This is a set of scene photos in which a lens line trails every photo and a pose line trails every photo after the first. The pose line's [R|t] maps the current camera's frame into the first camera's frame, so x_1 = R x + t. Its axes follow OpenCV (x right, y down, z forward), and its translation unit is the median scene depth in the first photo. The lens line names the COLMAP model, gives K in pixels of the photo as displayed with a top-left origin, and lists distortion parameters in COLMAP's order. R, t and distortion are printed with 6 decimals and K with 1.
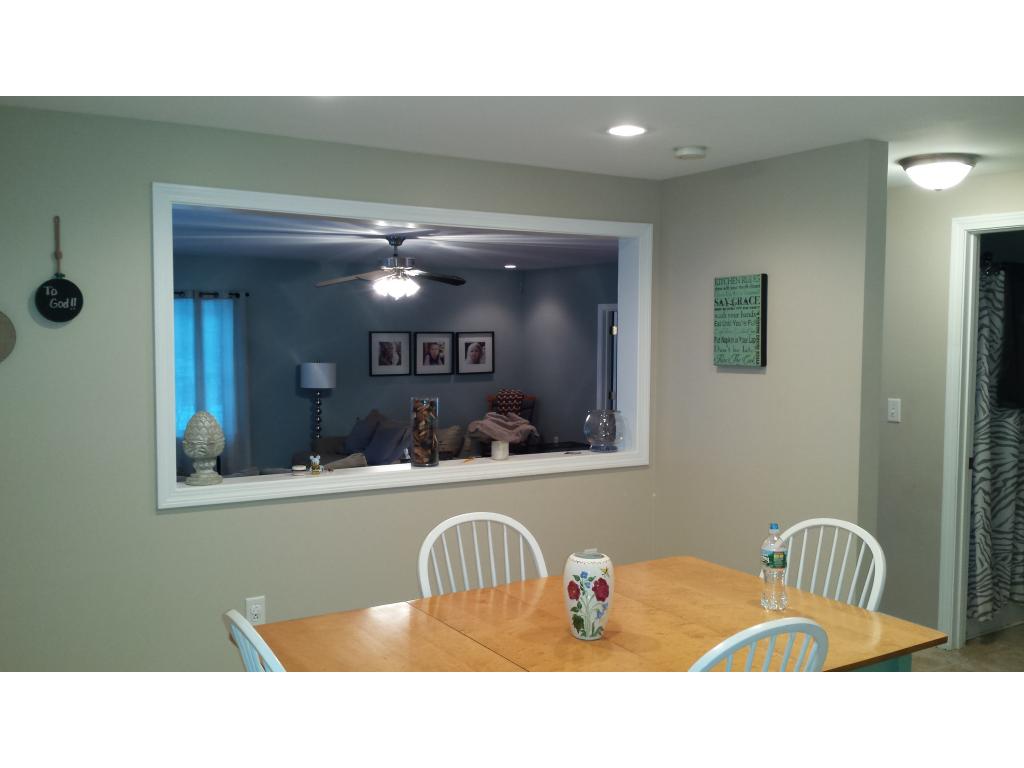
lens RADIAL K [[942.6, 0, 508.5], [0, 942.6, 389.1], [0, 0, 1]] dist [0.063333, 0.000000]
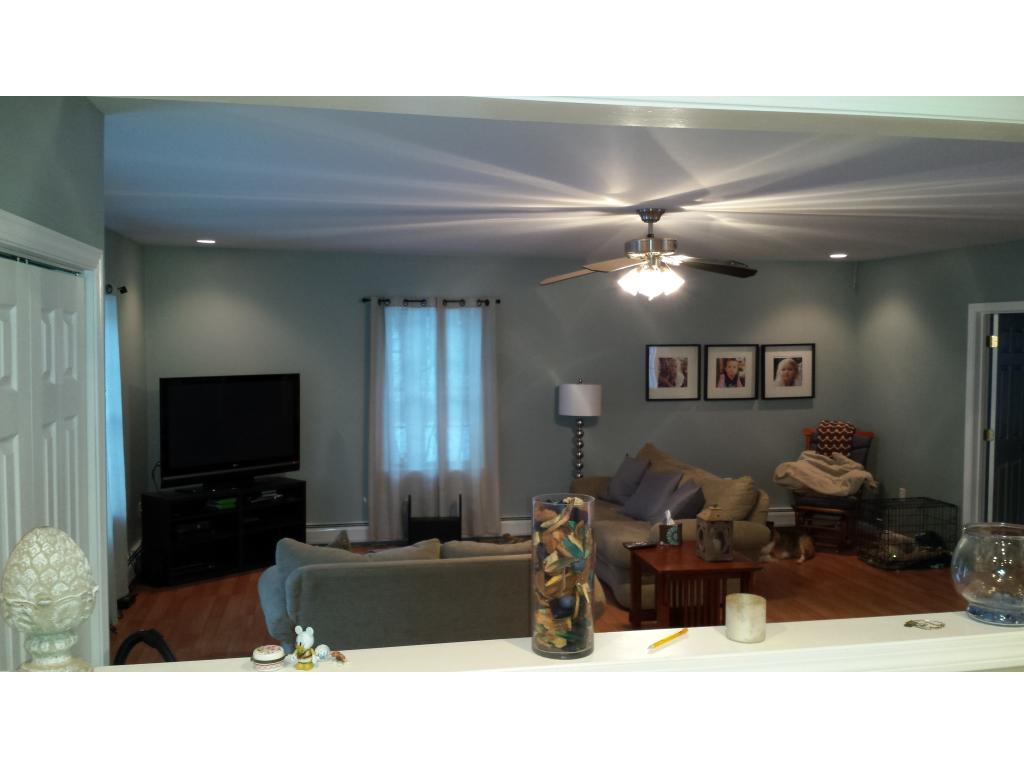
lens RADIAL K [[942.6, 0, 513.8], [0, 942.6, 389.7], [0, 0, 1]] dist [0.063333, 0.000000]
pose [[0.941676, 0.011620, -0.336322, 0.014444], [-0.015479, 0.999842, -0.008795, -0.014041], [0.336166, 0.013488, 0.941706, 0.210688]]
